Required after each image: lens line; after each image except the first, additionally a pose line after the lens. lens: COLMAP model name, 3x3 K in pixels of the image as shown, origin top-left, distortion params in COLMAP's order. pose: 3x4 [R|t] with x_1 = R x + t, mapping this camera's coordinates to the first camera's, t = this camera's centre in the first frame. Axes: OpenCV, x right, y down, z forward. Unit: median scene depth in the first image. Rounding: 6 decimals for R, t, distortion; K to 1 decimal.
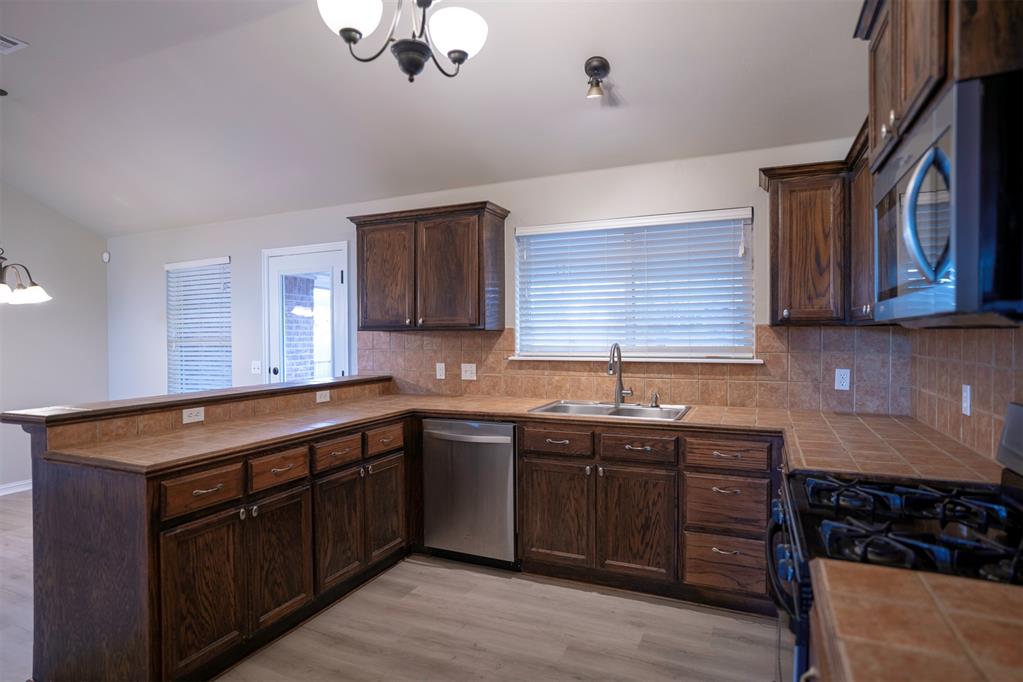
lens RADIAL K [[563.5, 0, 515.1], [0, 563.5, 339.8], [0, 0, 1]] dist [-0.037763, 0.033919]
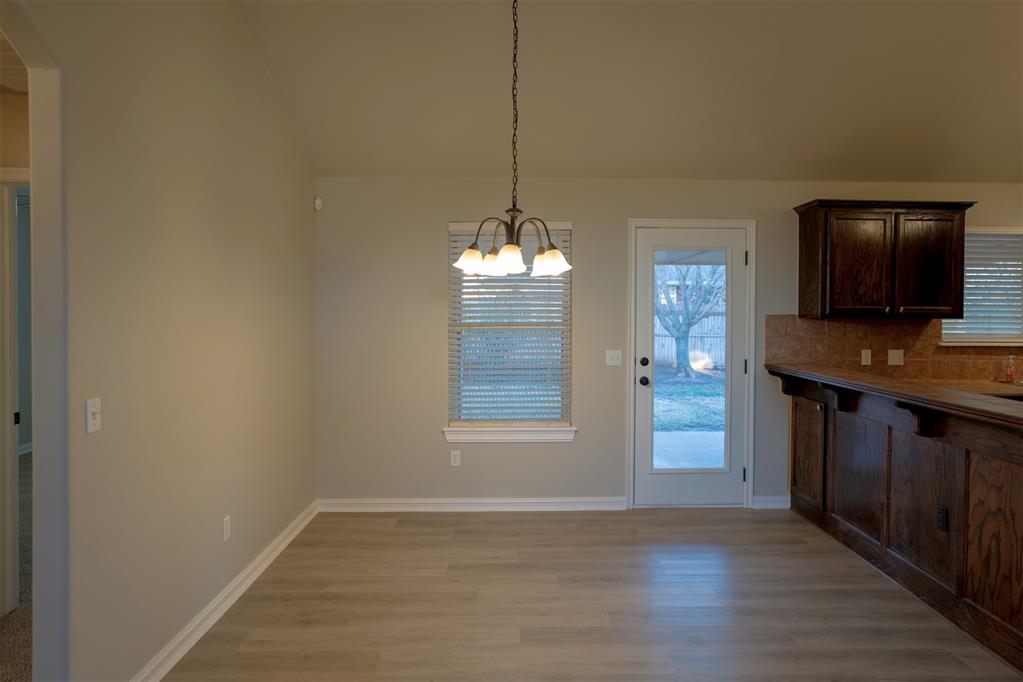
lens RADIAL K [[590.2, 0, 539.2], [0, 590.2, 325.6], [0, 0, 1]] dist [-0.005942, 0.021408]
pose [[0.892387, 0.001615, 0.451269, -1.363300], [-0.007834, 0.999898, 0.011912, -0.012702], [-0.451204, -0.014165, 0.892309, 0.365583]]
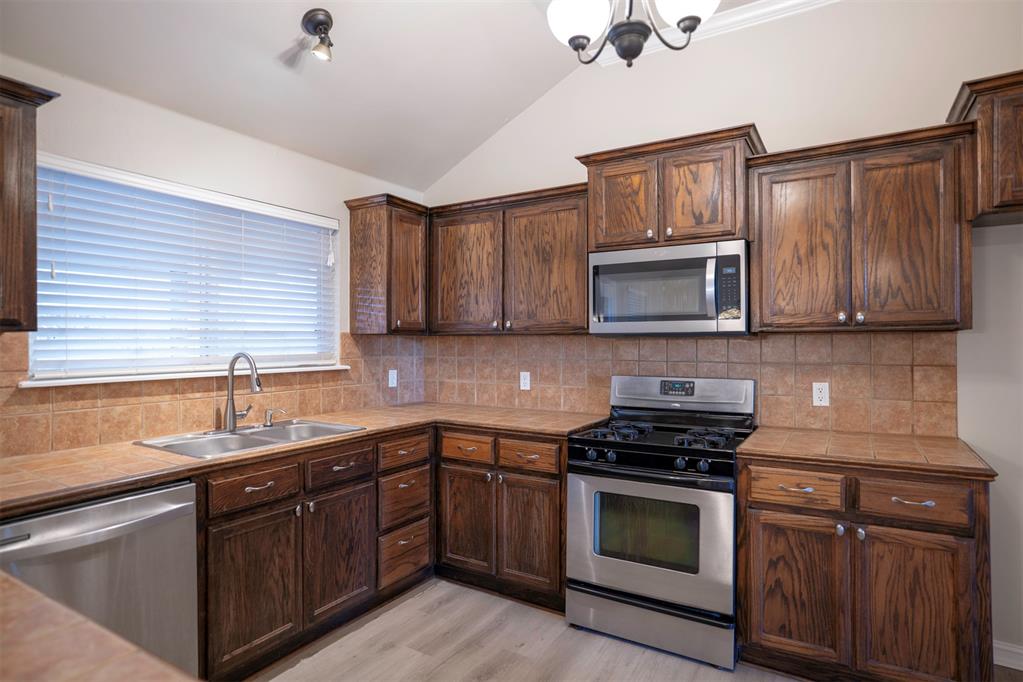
lens RADIAL K [[563.5, 0, 515.1], [0, 563.5, 339.8], [0, 0, 1]] dist [-0.037763, 0.033919]
pose [[0.123800, 0.004949, 0.992295, -0.541181], [0.008758, 0.999943, -0.006080, -0.003701], [-0.992269, 0.009443, 0.123749, 0.513647]]
